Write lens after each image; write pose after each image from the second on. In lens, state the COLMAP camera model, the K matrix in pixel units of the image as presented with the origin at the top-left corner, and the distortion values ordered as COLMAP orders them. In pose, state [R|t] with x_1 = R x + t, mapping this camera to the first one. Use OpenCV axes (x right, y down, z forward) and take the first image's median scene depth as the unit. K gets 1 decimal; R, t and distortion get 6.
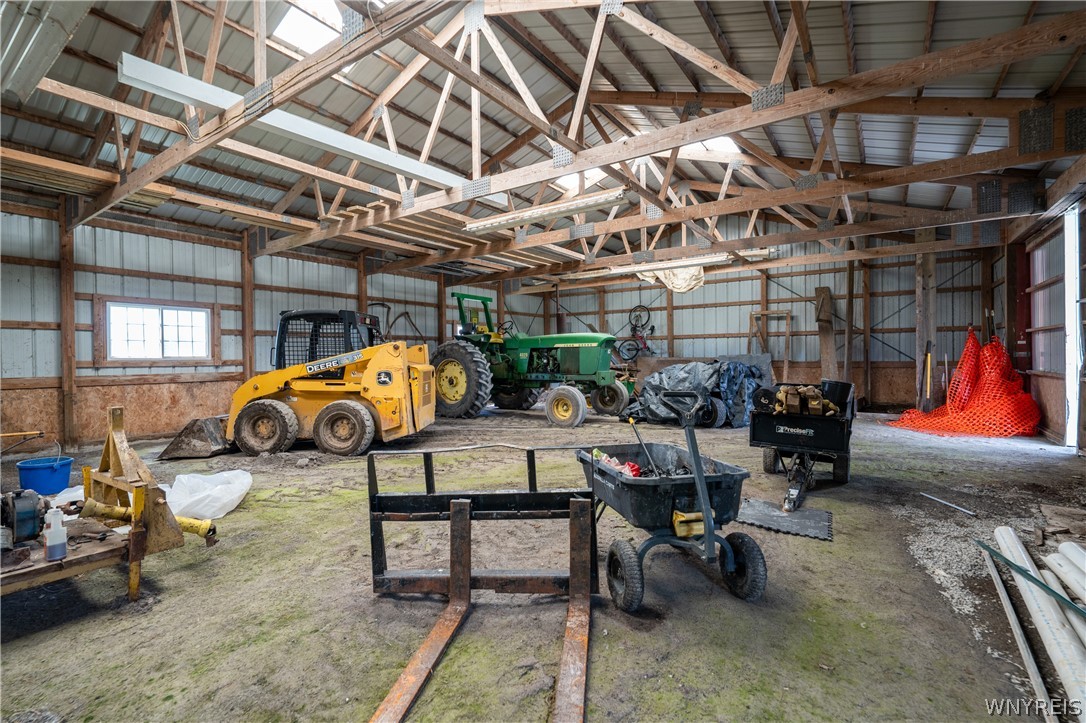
lens RADIAL K [[491.7, 0, 543.8], [0, 491.7, 360.8], [0, 0, 1]] dist [-0.000432, -0.000205]
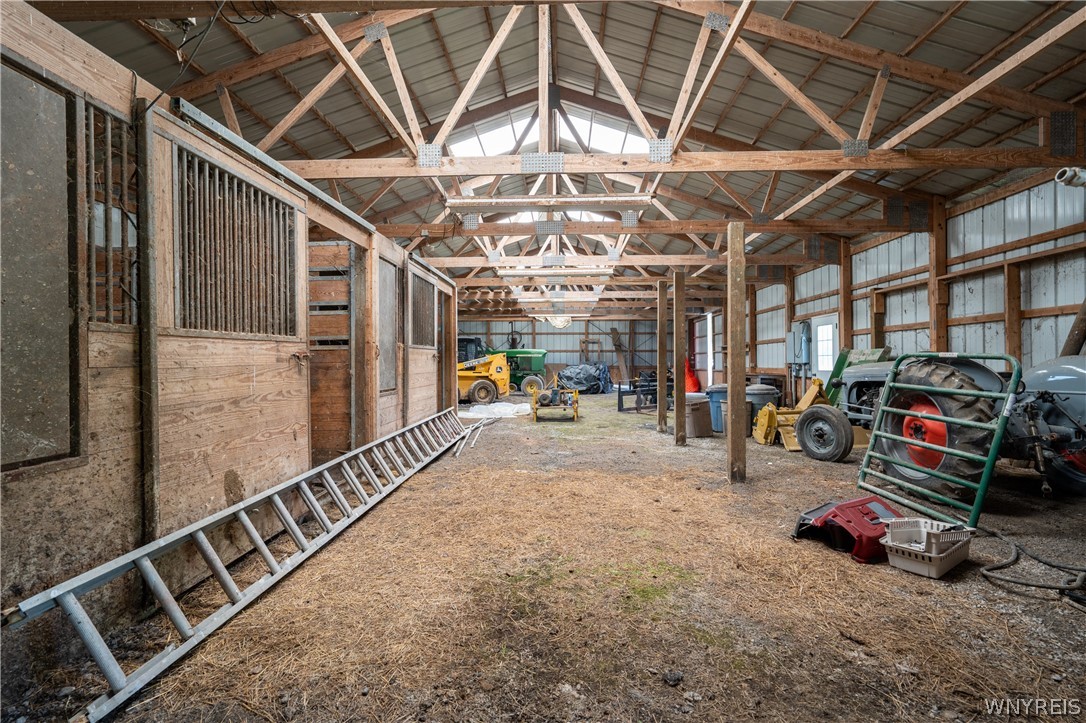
lens RADIAL K [[491.7, 0, 542.4], [0, 491.7, 364.3], [0, 0, 1]] dist [-0.000432, -0.000205]
pose [[0.851489, 0.007888, 0.524313, -0.742252], [-0.002303, 0.999933, -0.011304, 0.019639], [-0.524368, 0.008418, 0.851450, -0.551833]]
